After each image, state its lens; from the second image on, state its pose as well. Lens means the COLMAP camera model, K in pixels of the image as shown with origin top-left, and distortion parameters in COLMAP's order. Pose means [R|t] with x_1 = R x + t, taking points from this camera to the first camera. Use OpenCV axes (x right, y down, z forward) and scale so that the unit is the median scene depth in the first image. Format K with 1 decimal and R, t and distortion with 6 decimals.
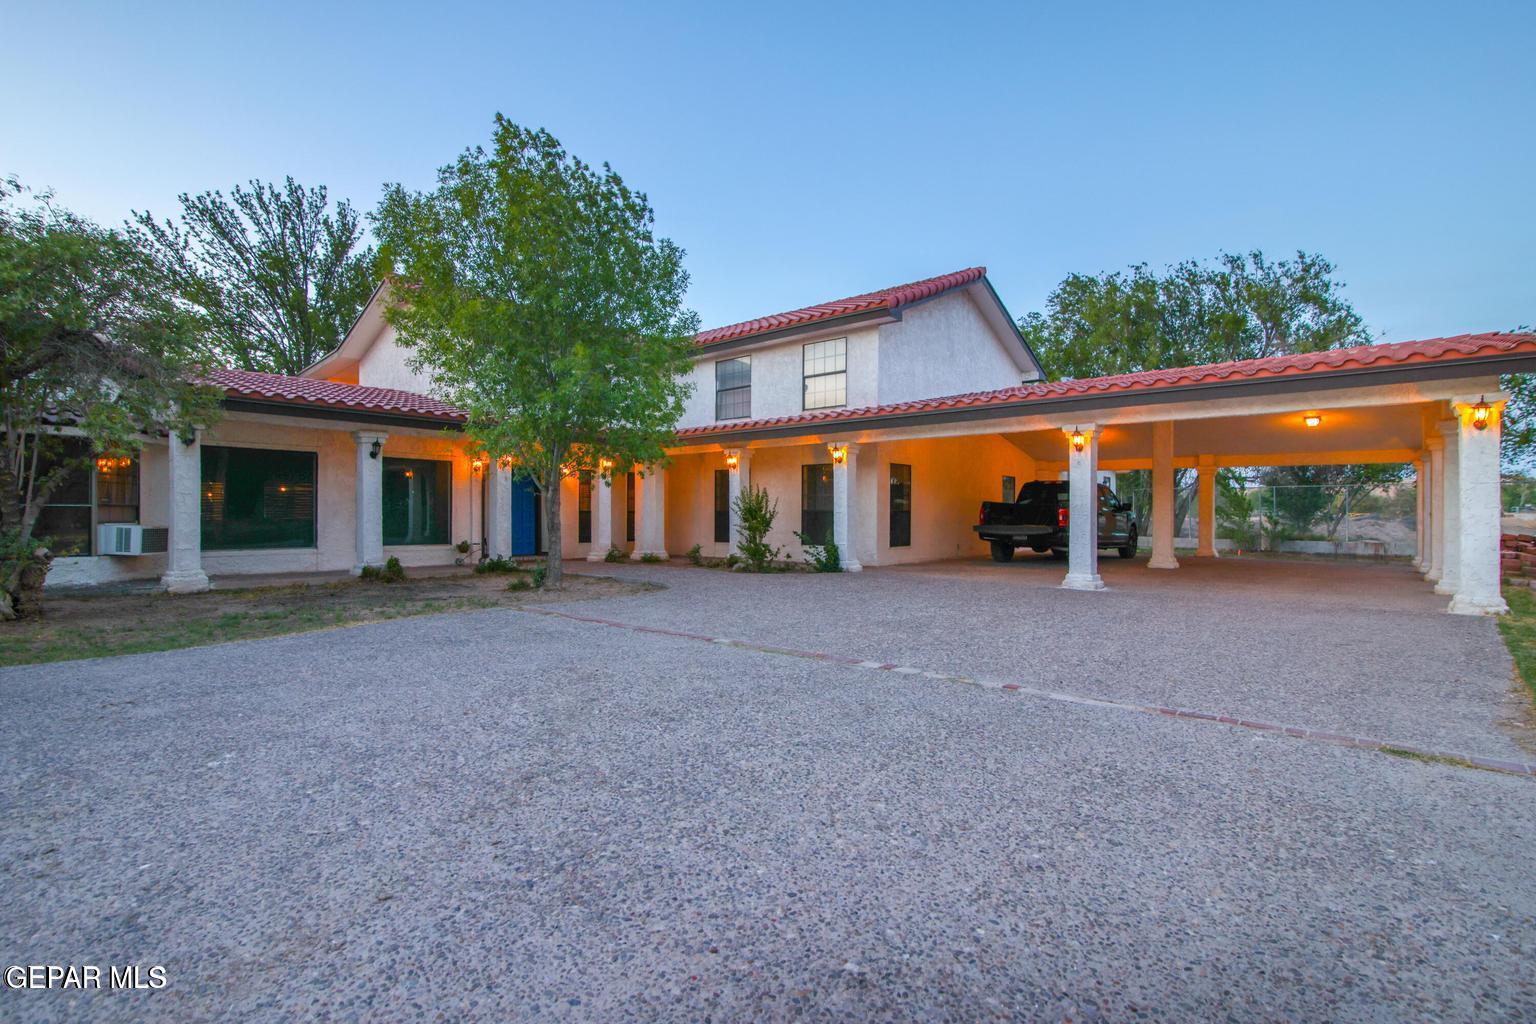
lens RADIAL K [[688.9, 0, 777.7], [0, 688.9, 511.4], [0, 0, 1]] dist [-0.016149, -0.000041]
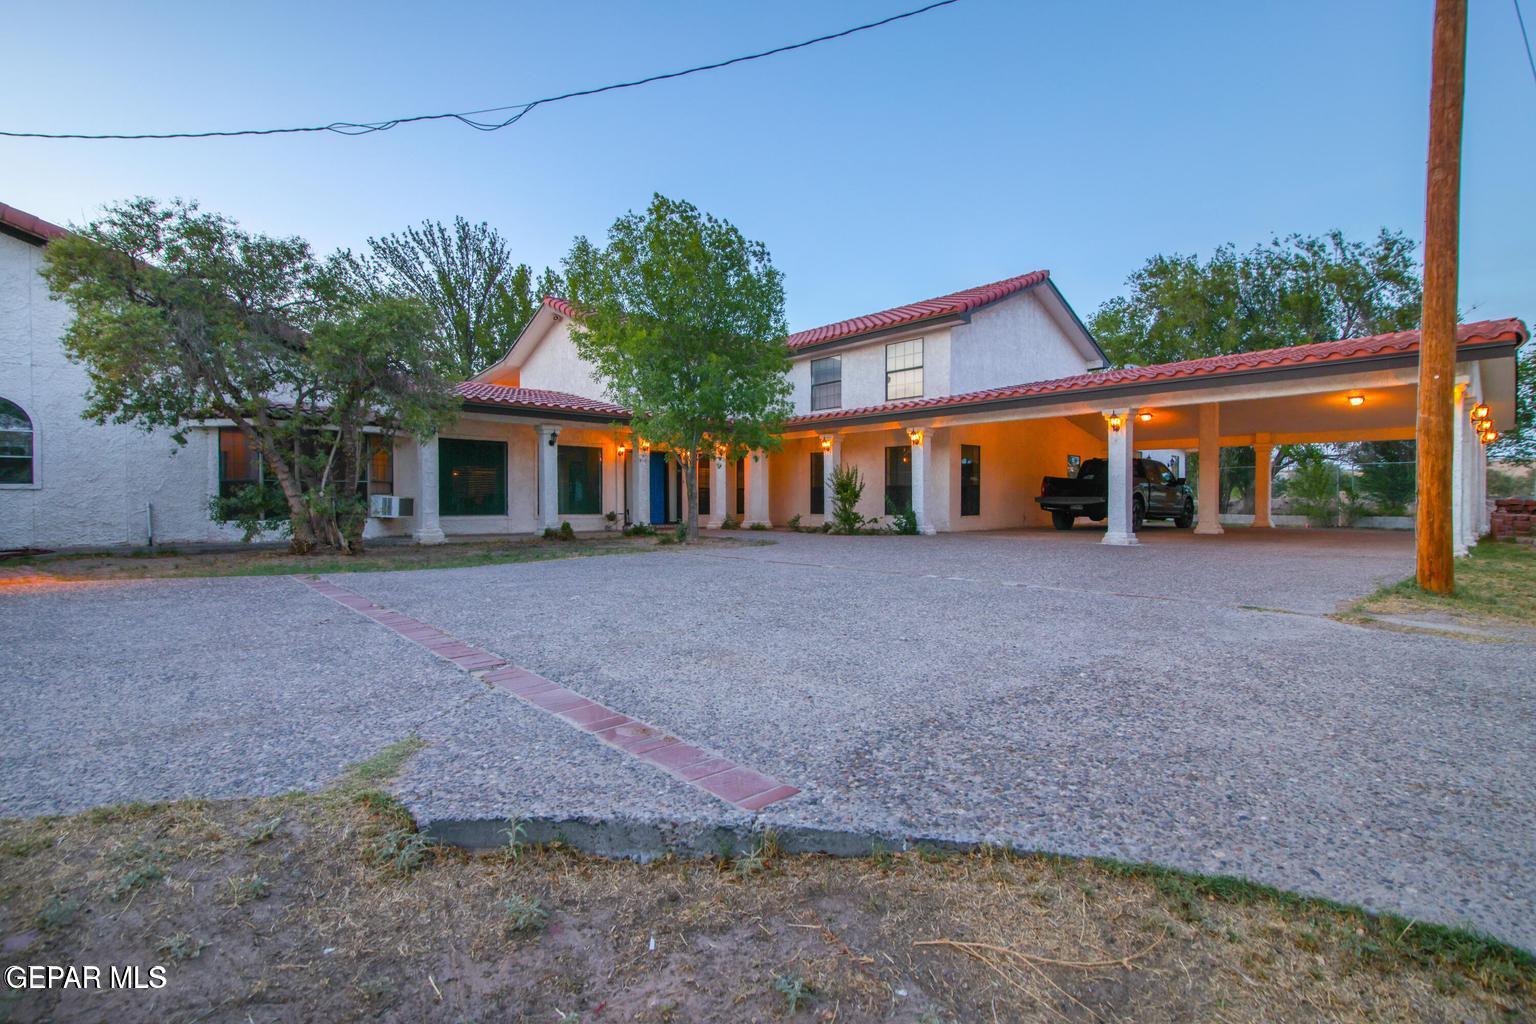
lens RADIAL K [[688.9, 0, 777.7], [0, 688.9, 511.4], [0, 0, 1]] dist [-0.016149, -0.000041]
pose [[0.992583, -0.002729, -0.121541, -0.005017], [0.004893, 0.999835, 0.017516, 0.022462], [0.121473, -0.017981, 0.992432, -0.206772]]
